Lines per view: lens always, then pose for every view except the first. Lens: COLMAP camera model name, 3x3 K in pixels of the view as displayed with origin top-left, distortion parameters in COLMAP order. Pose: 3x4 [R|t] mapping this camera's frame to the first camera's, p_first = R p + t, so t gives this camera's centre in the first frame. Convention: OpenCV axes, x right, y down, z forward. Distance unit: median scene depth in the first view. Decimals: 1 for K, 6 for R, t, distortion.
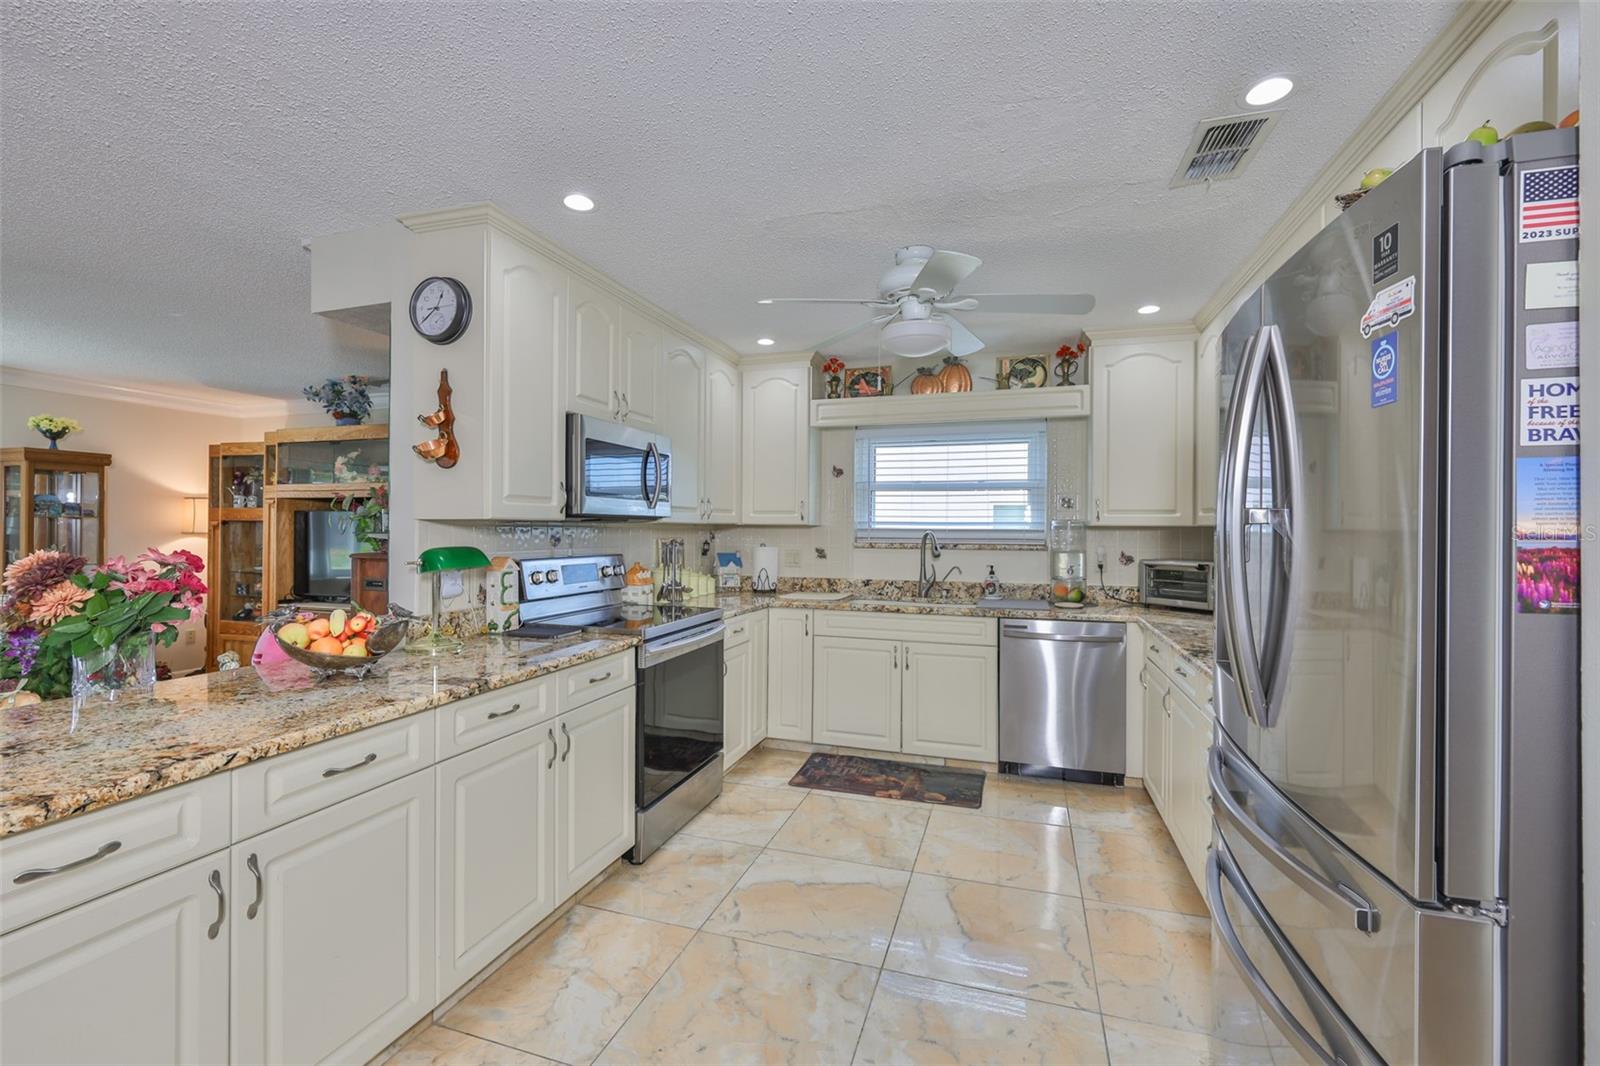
lens RADIAL K [[675.5, 0, 809.1], [0, 675.5, 530.6], [0, 0, 1]] dist [-0.001707, -0.000213]
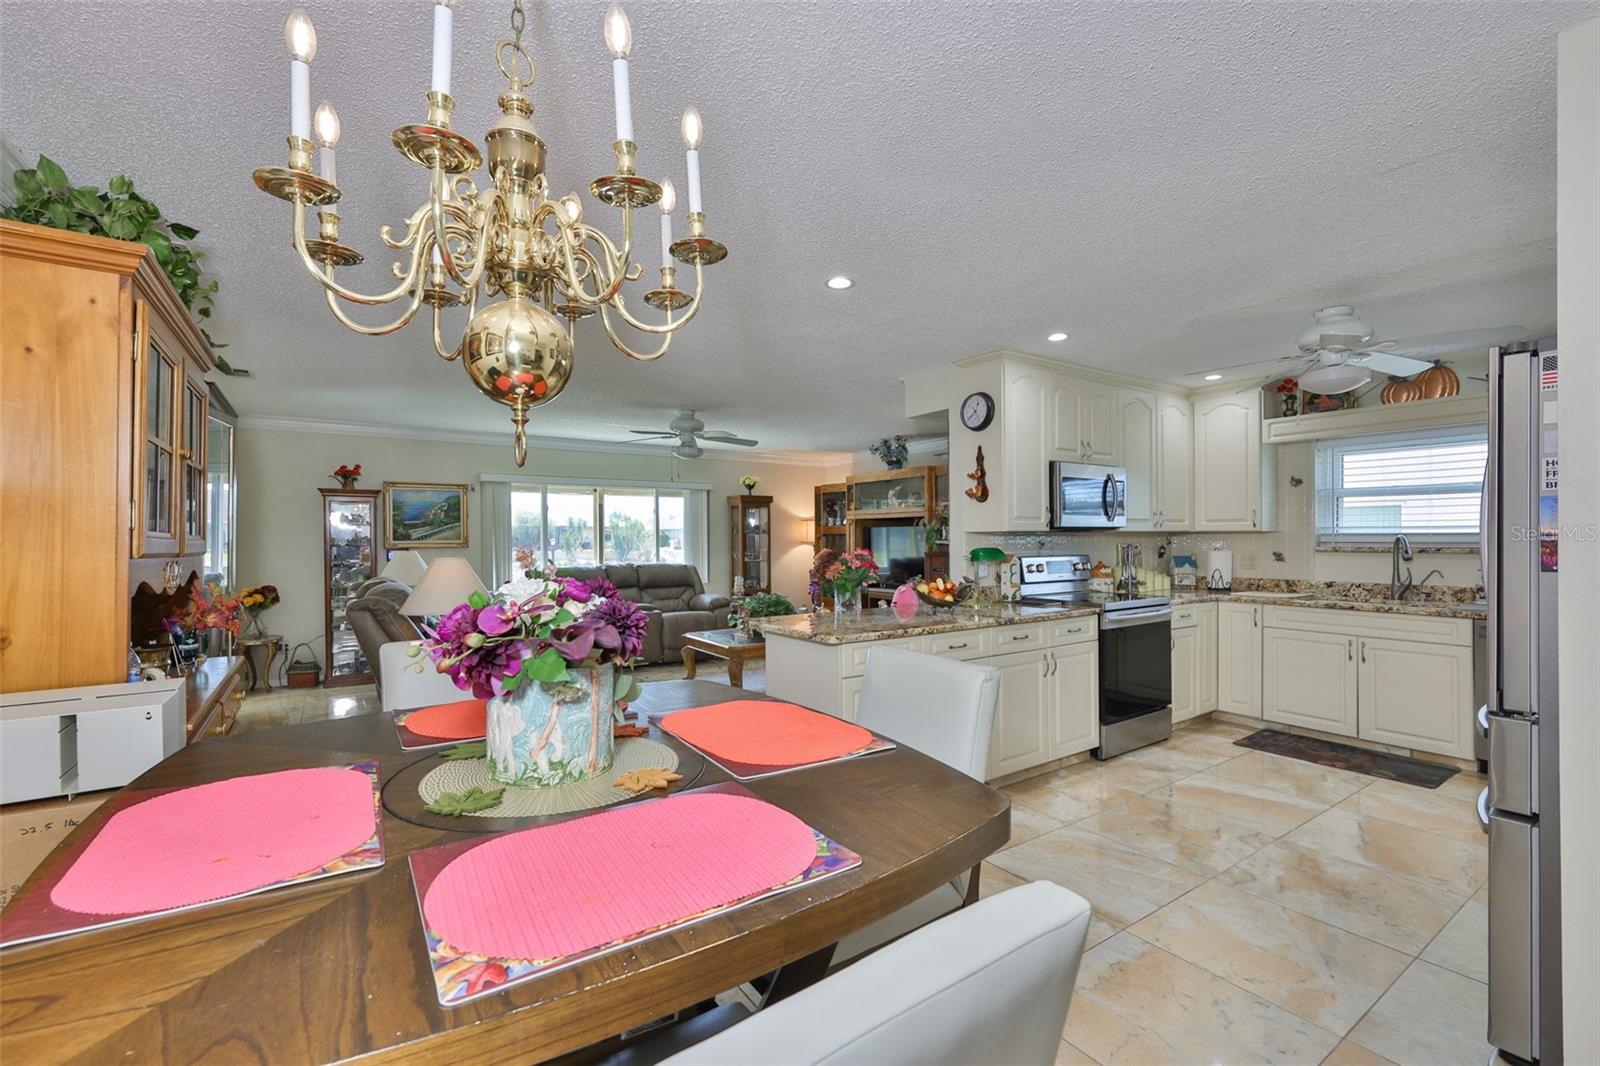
lens RADIAL K [[685.8, 0, 796.7], [0, 685.8, 536.9], [0, 0, 1]] dist [-0.001472, -0.000073]
pose [[0.781087, -0.010911, -0.624327, 0.117849], [0.008804, 0.999940, -0.006461, 0.002034], [0.624361, -0.000450, 0.781136, -0.415555]]
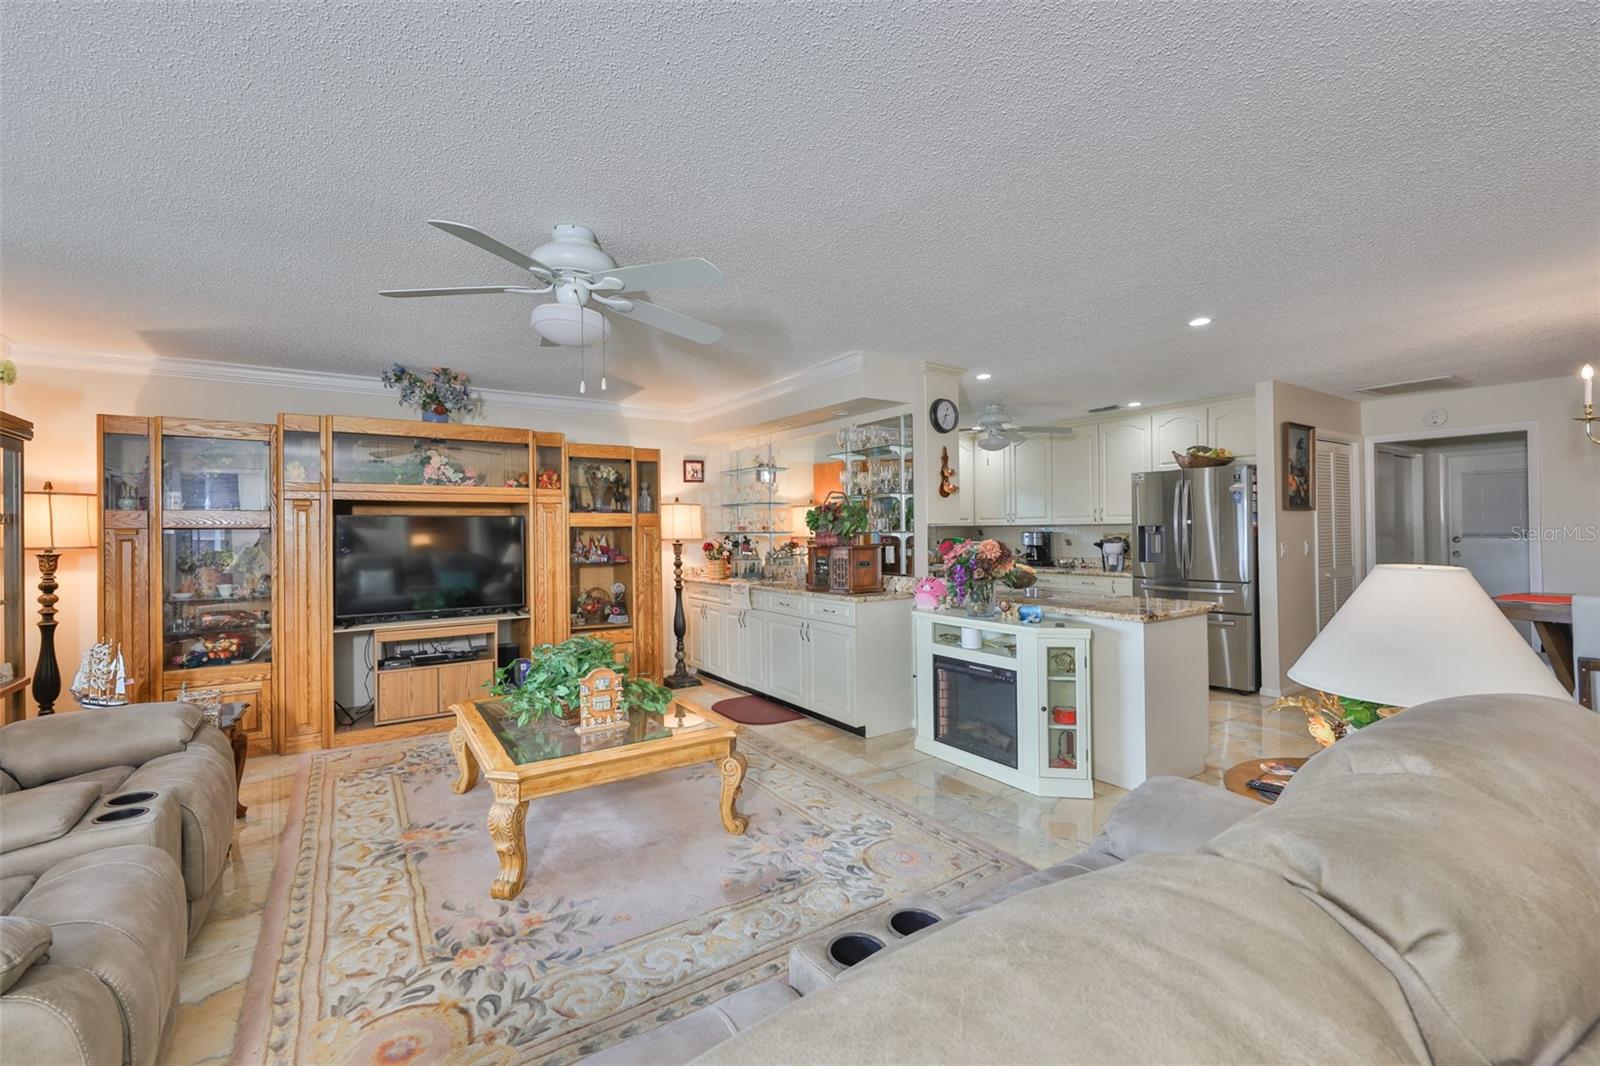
lens RADIAL K [[674.2, 0, 793.6], [0, 674.2, 527.8], [0, 0, 1]] dist [0.000294, 0.000008]
pose [[0.619634, -0.006140, 0.784867, -1.460692], [0.017105, 0.999838, -0.005683, -0.000170], [-0.784704, 0.016947, 0.619638, 0.098865]]
